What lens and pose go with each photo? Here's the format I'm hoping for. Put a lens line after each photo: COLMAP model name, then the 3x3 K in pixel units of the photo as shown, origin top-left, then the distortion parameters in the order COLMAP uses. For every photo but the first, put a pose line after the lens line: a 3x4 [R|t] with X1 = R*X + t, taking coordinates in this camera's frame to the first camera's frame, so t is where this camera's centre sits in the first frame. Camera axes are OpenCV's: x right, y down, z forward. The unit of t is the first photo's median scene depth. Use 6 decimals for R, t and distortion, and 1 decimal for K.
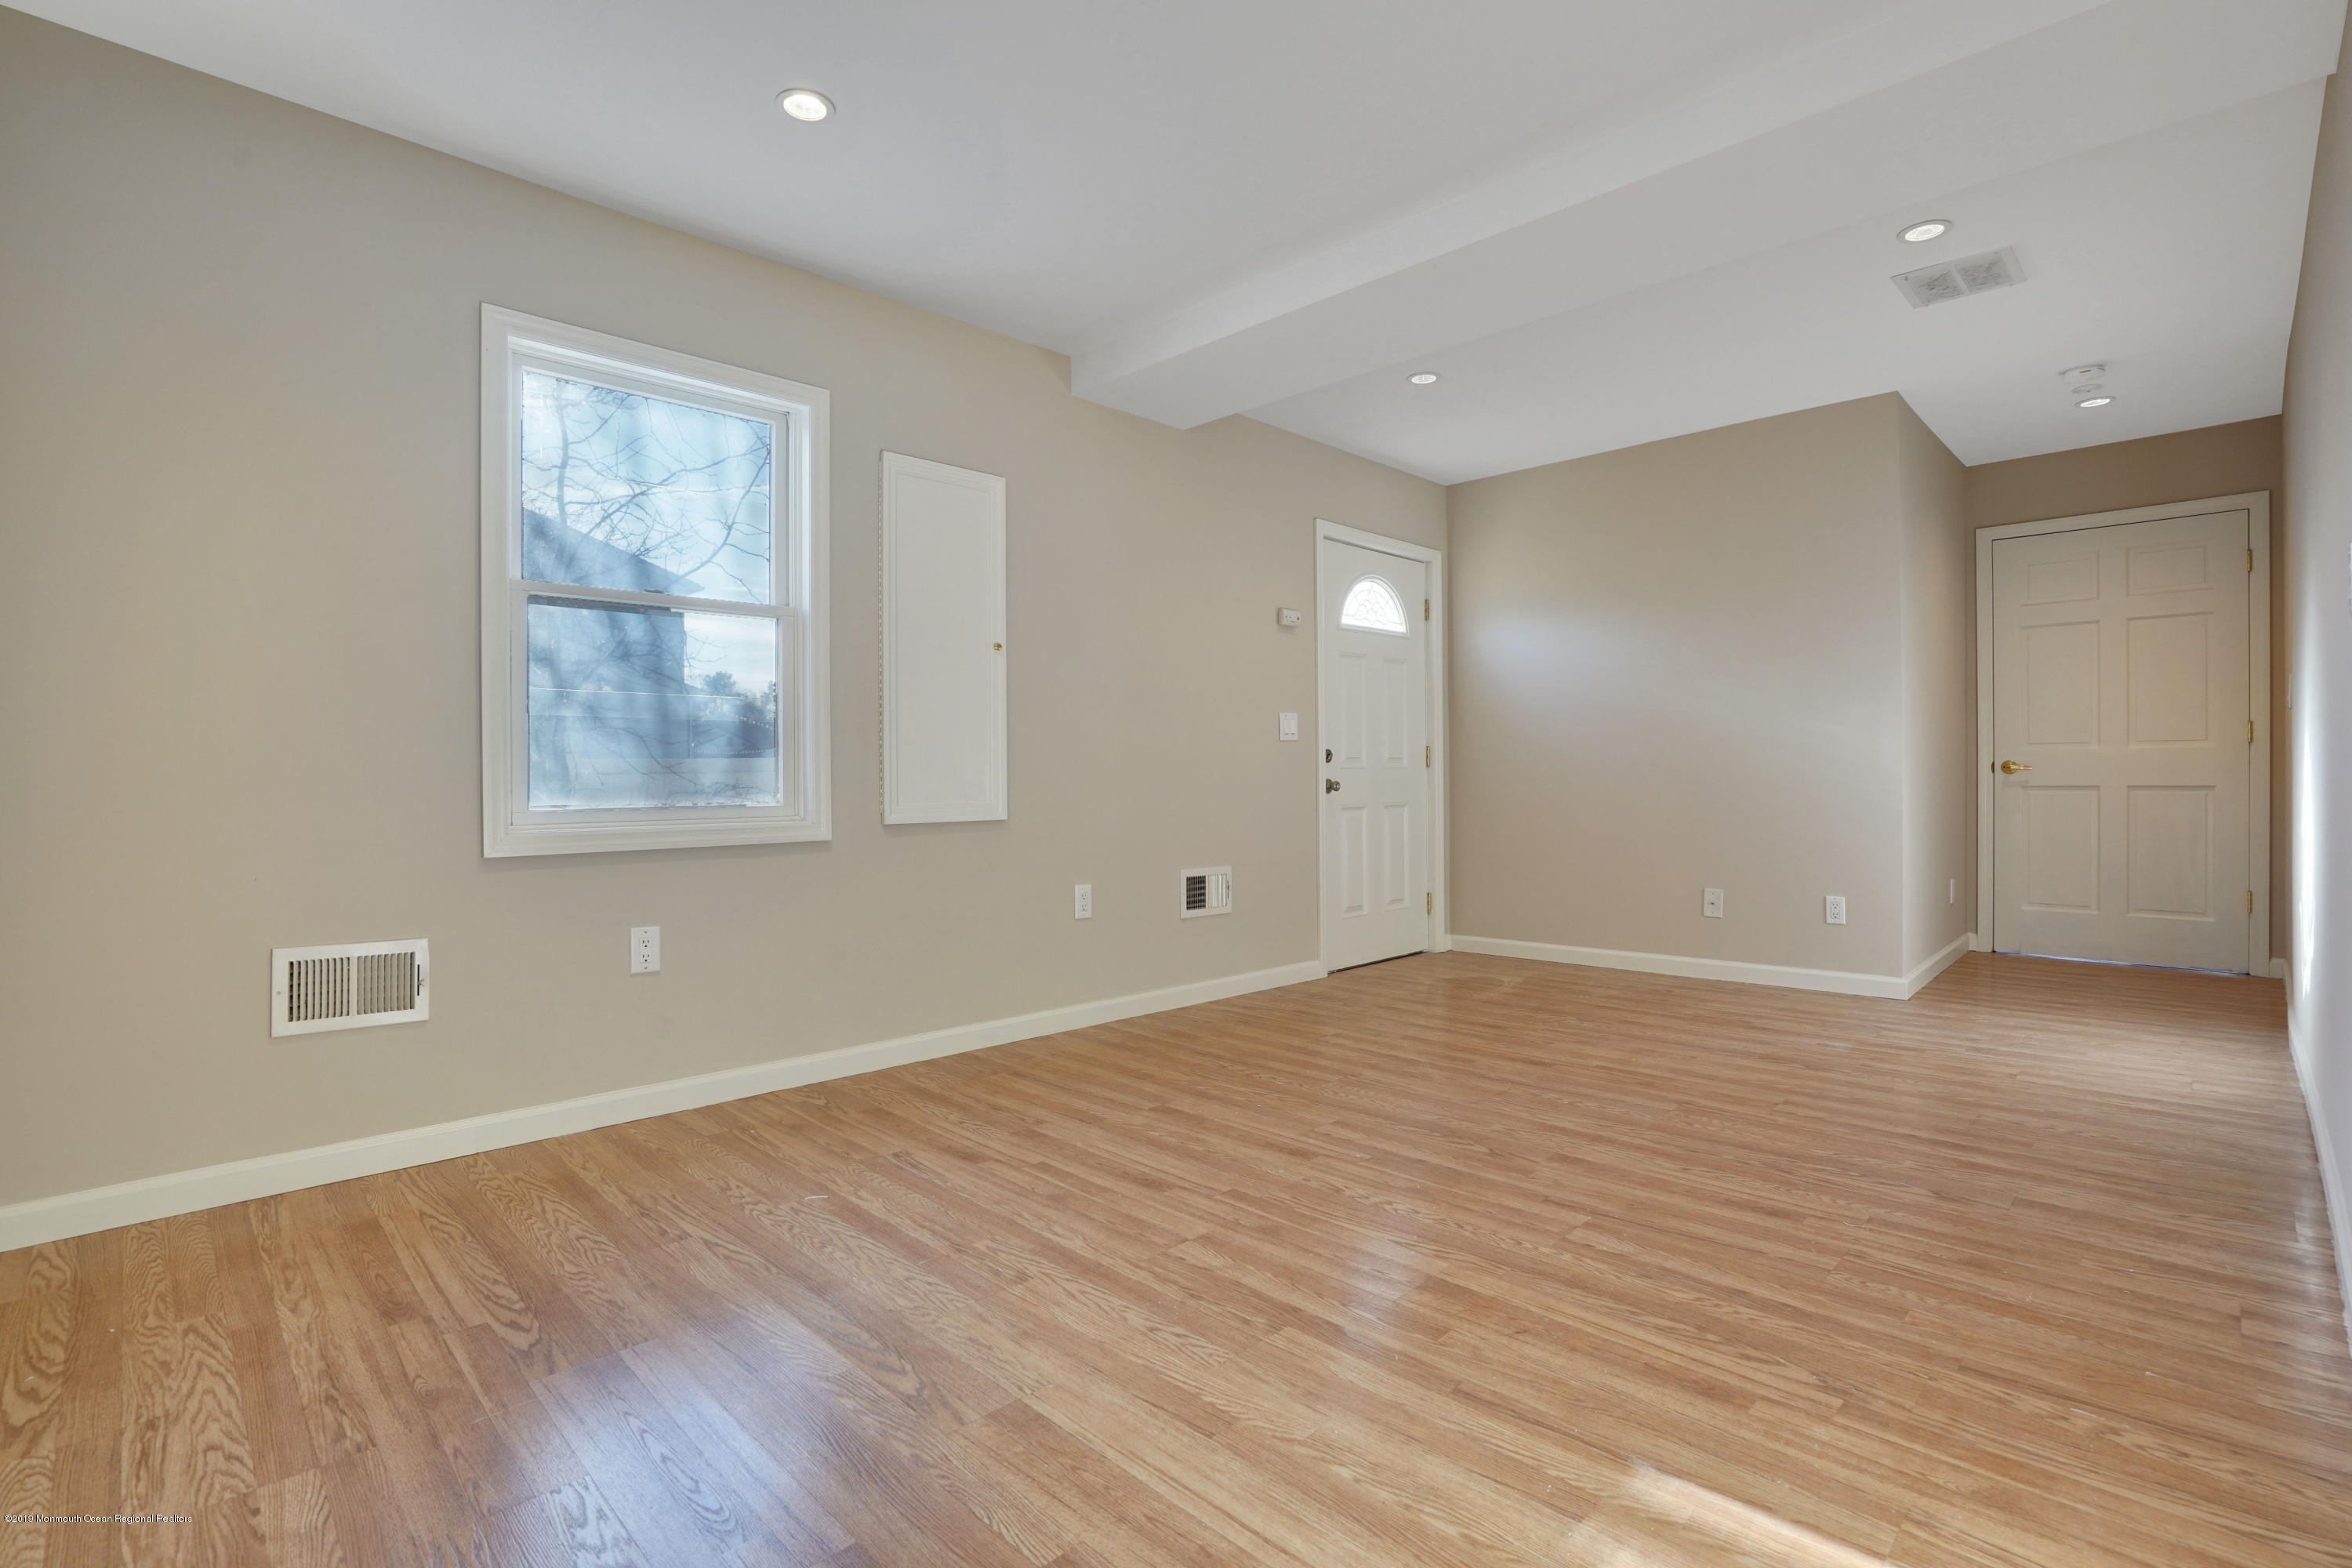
lens RADIAL K [[1087.0, 0, 1169.7], [0, 1087.0, 780.4], [0, 0, 1]] dist [-0.060287, 0.023085]
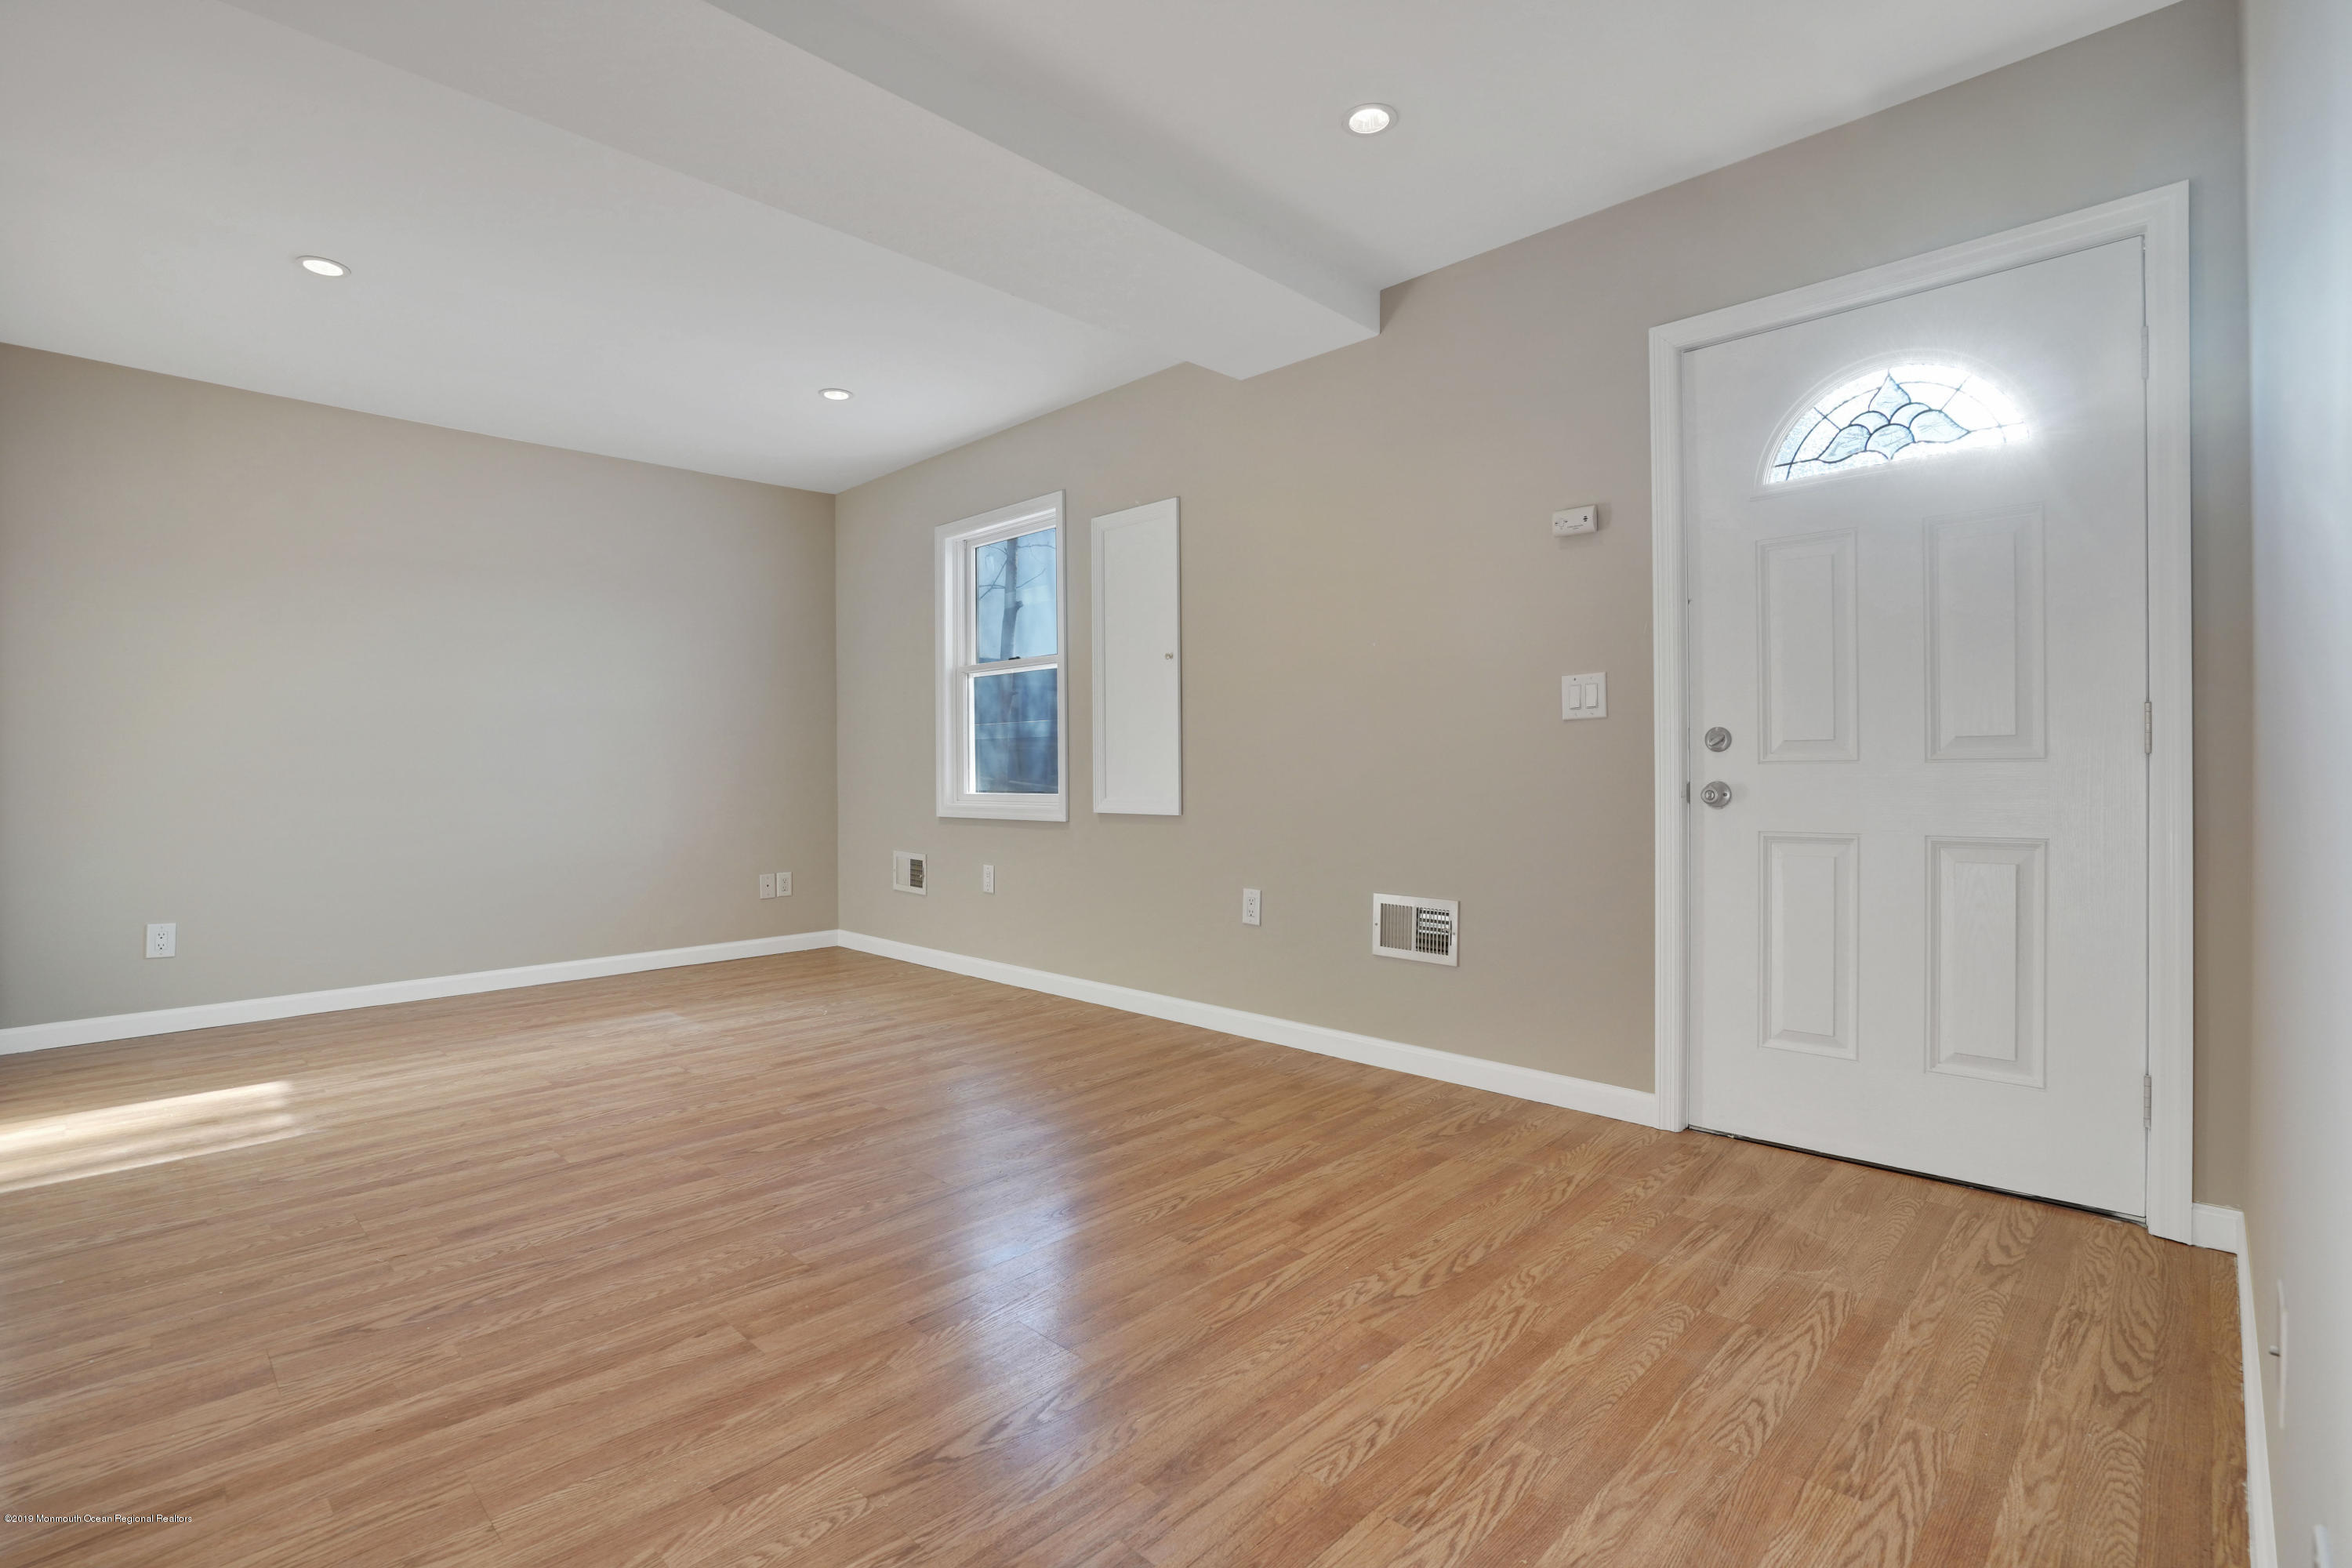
lens RADIAL K [[1087.0, 0, 1169.7], [0, 1087.0, 780.4], [0, 0, 1]] dist [-0.060287, 0.023085]
pose [[0.016900, 0.015531, -0.999737, 1.386641], [0.002021, 0.999877, 0.015567, -0.022678], [0.999855, -0.002284, 0.016867, 1.455013]]
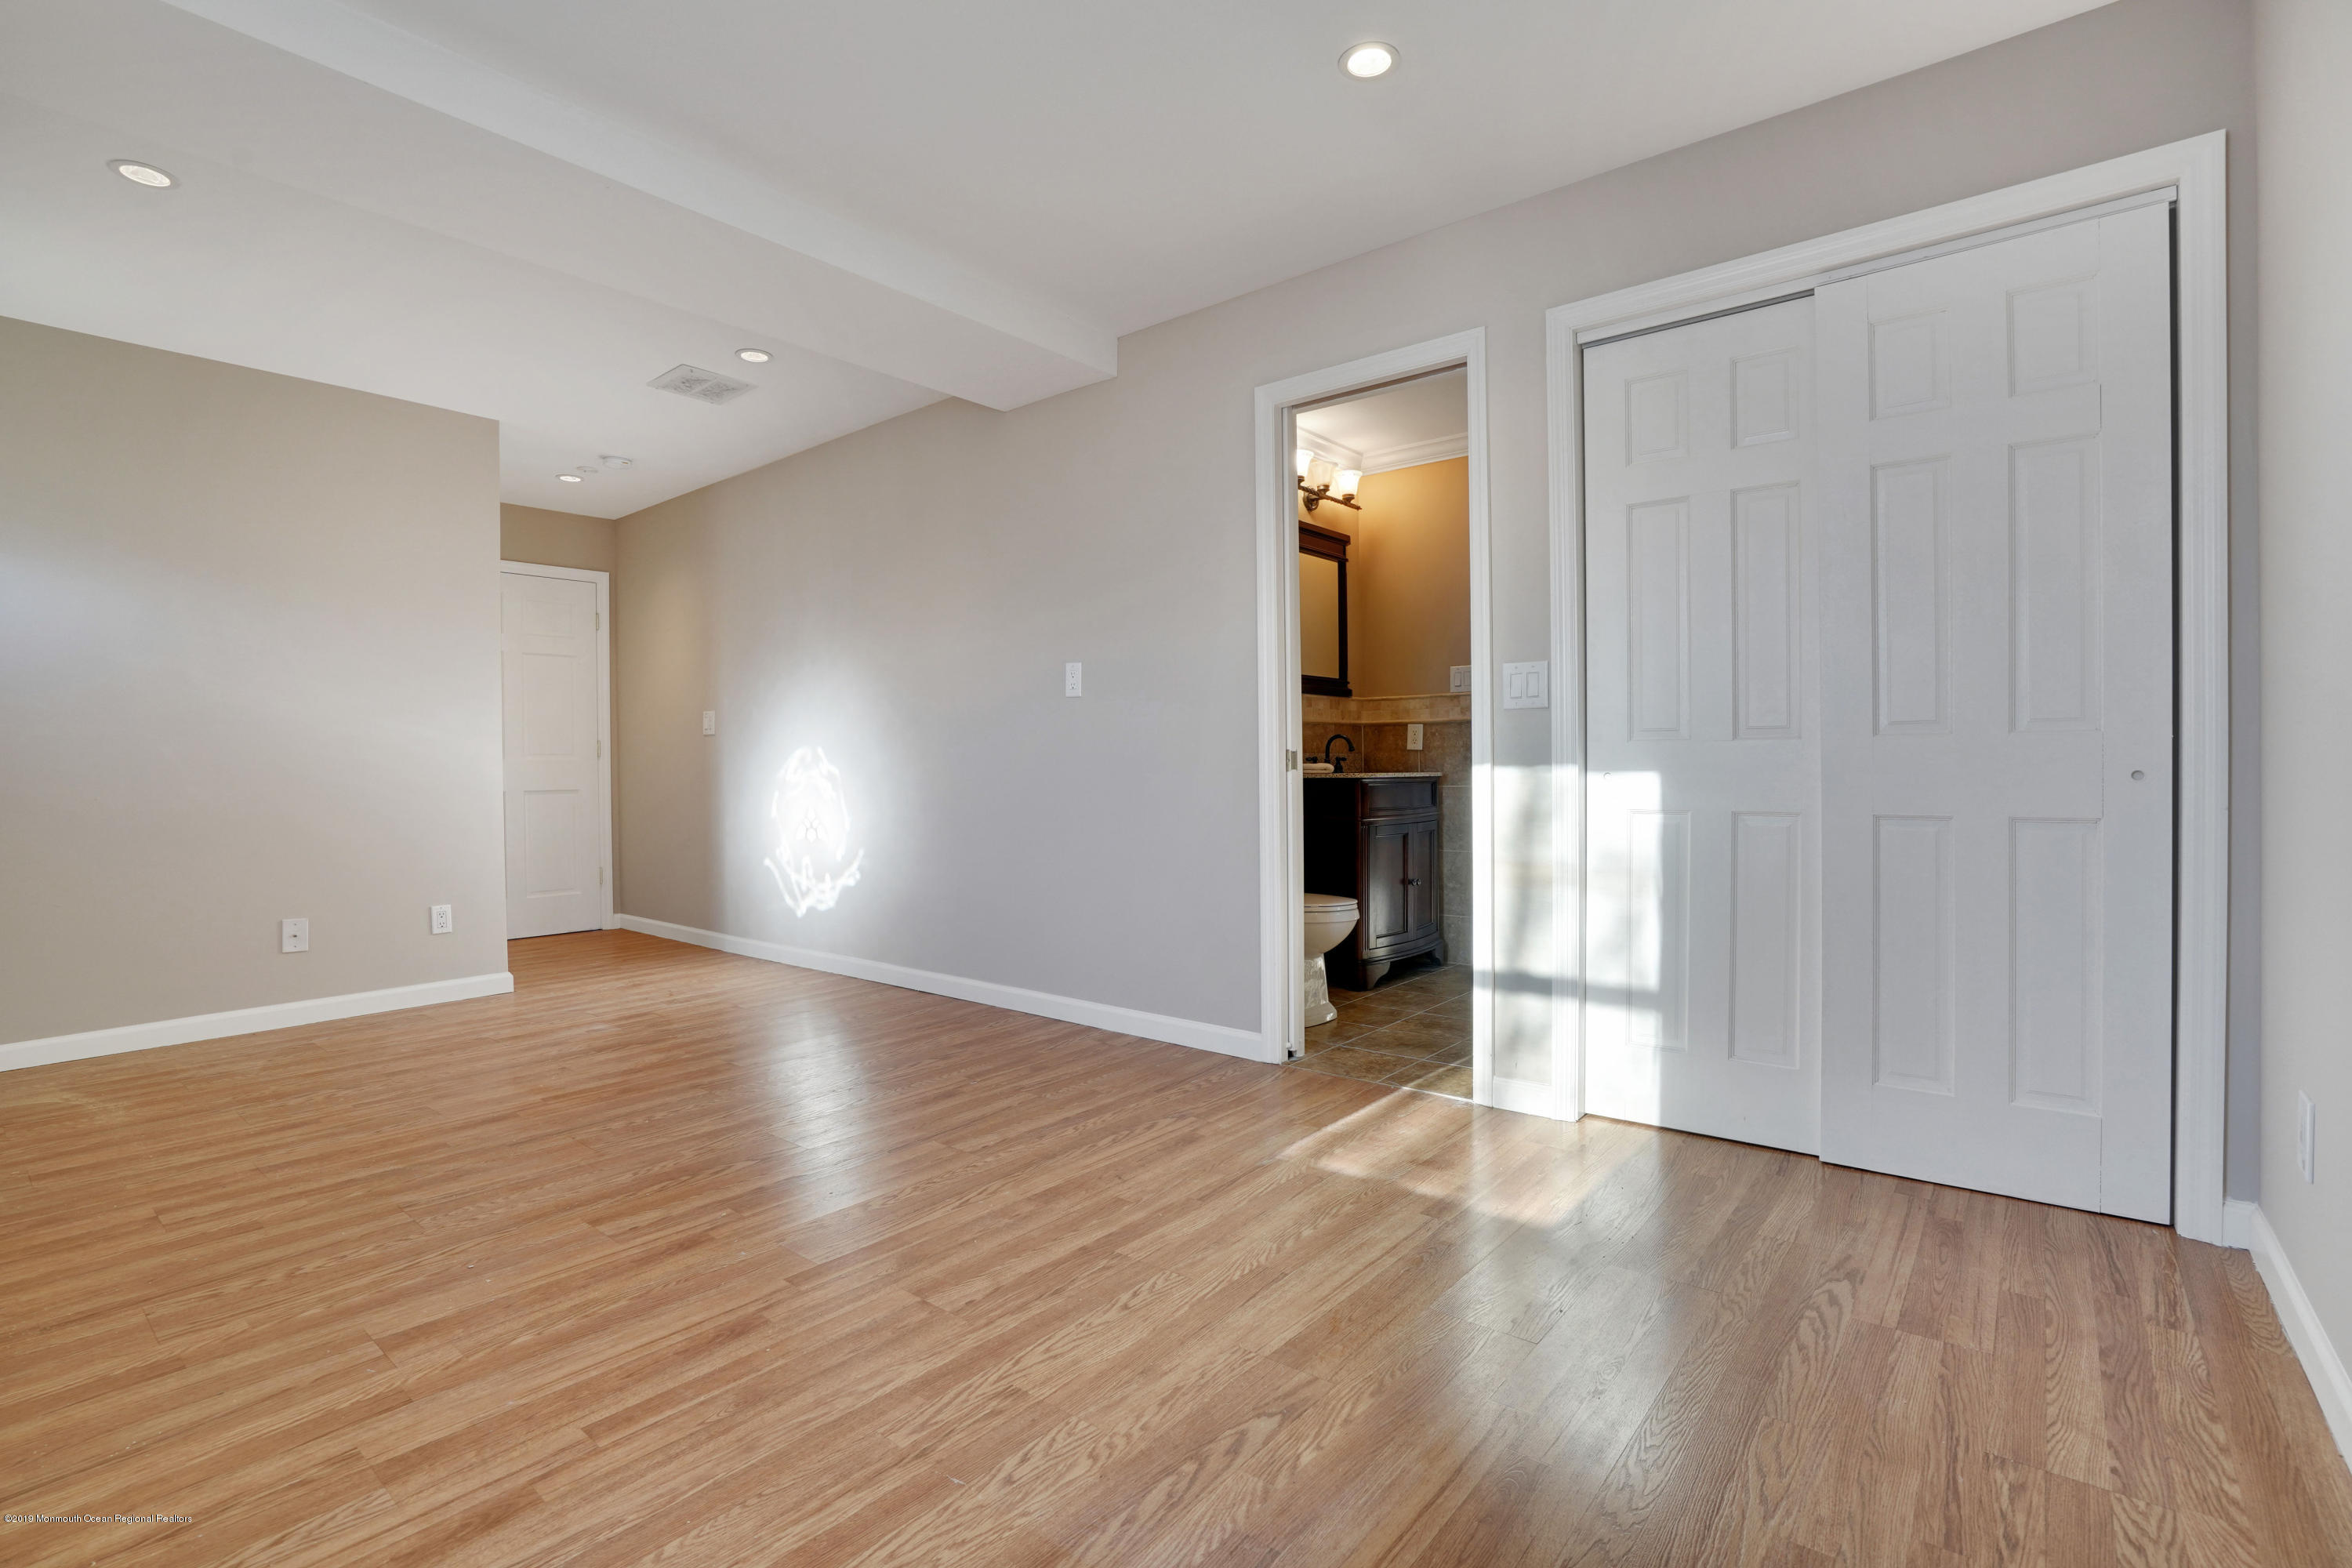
lens RADIAL K [[1087.0, 0, 1169.7], [0, 1087.0, 780.4], [0, 0, 1]] dist [-0.060287, 0.023085]
pose [[-0.103740, -0.002632, 0.994601, -0.755659], [0.015620, 0.999869, 0.004276, -0.001586], [-0.994482, 0.015979, -0.103685, 0.758577]]
